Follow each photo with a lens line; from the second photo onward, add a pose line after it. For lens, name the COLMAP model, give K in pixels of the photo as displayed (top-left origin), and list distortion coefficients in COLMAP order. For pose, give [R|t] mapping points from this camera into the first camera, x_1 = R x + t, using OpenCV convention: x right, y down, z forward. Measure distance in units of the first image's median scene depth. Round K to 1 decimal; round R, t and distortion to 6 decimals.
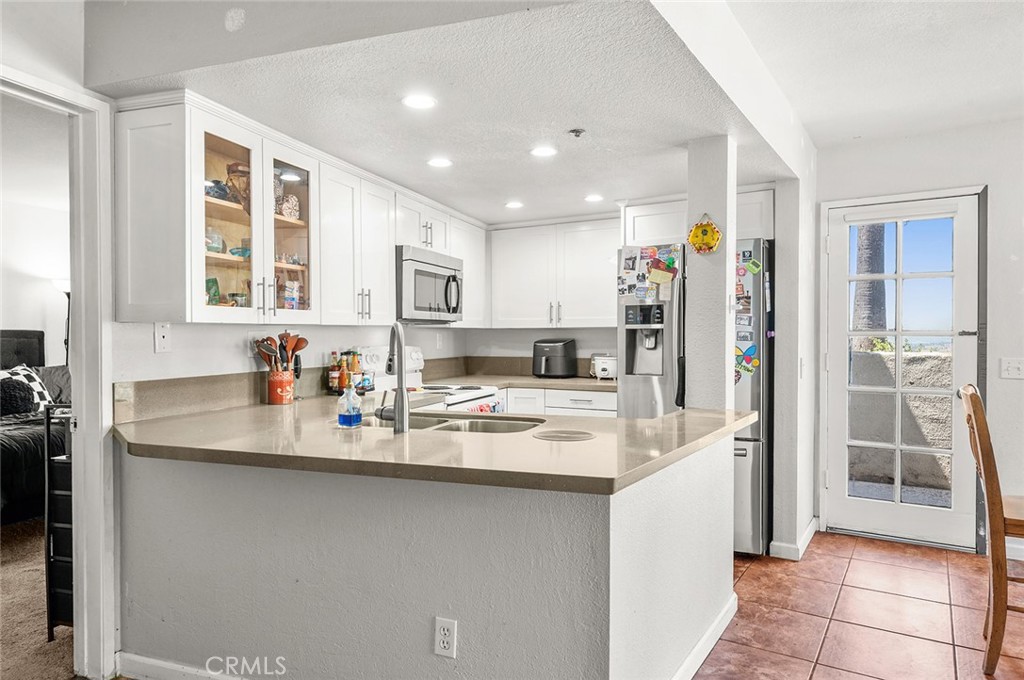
lens RADIAL K [[645.8, 0, 500.4], [0, 645.8, 341.6], [0, 0, 1]] dist [-0.004783, -0.000162]
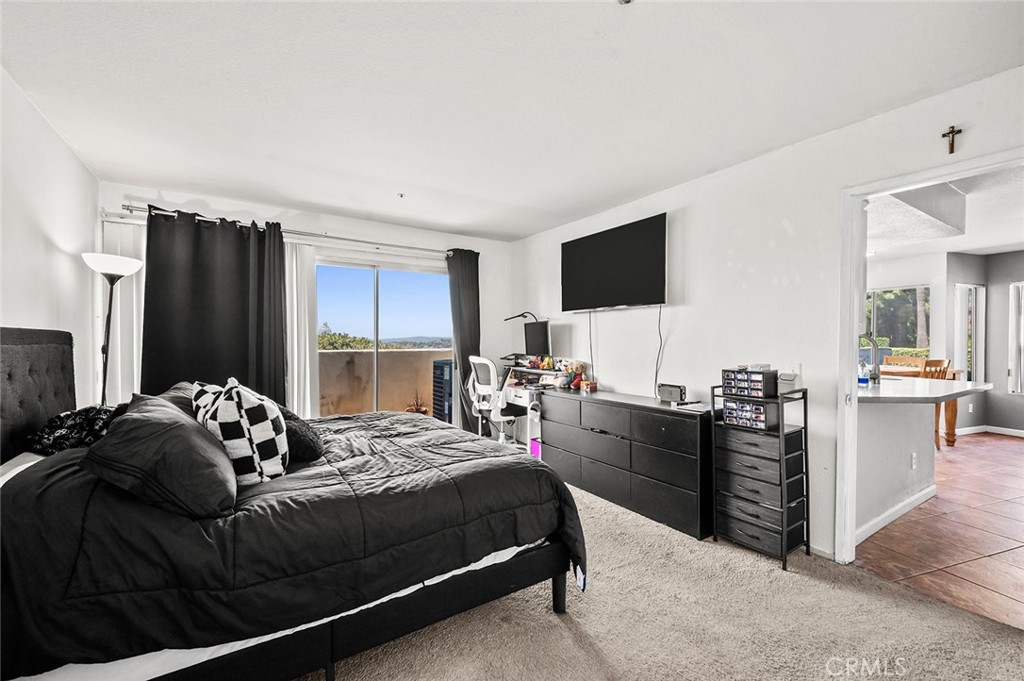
lens RADIAL K [[437.3, 0, 512.0], [0, 437.3, 340.5], [0, 0, 1]] dist [0.001593, 0.000364]
pose [[0.592622, -0.001723, 0.805479, -1.279787], [0.005533, 0.999983, -0.001932, -0.008803], [-0.805462, 0.005602, 0.592621, 0.666956]]
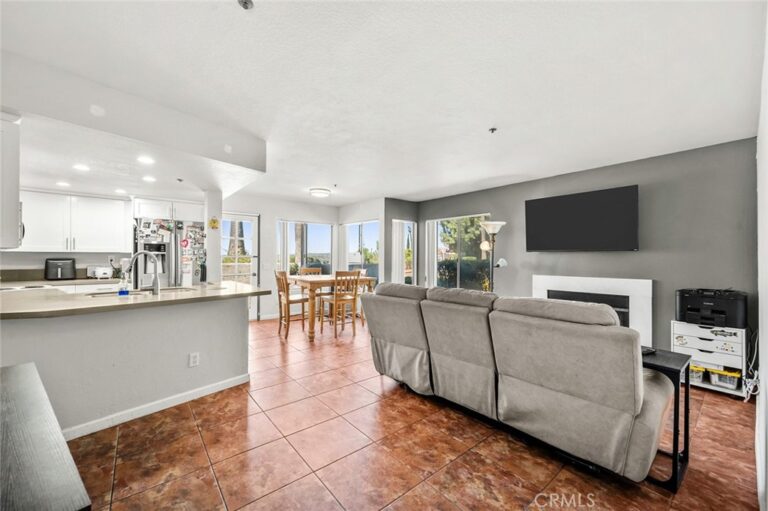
lens RADIAL K [[303.2, 0, 383.4], [0, 303.2, 258.2], [0, 0, 1]] dist [0.000511, 0.000196]
pose [[0.294858, 0.001065, 0.955541, -0.615378], [0.003782, 0.999990, -0.002281, 0.001950], [-0.955534, 0.004287, 0.294851, -0.124042]]
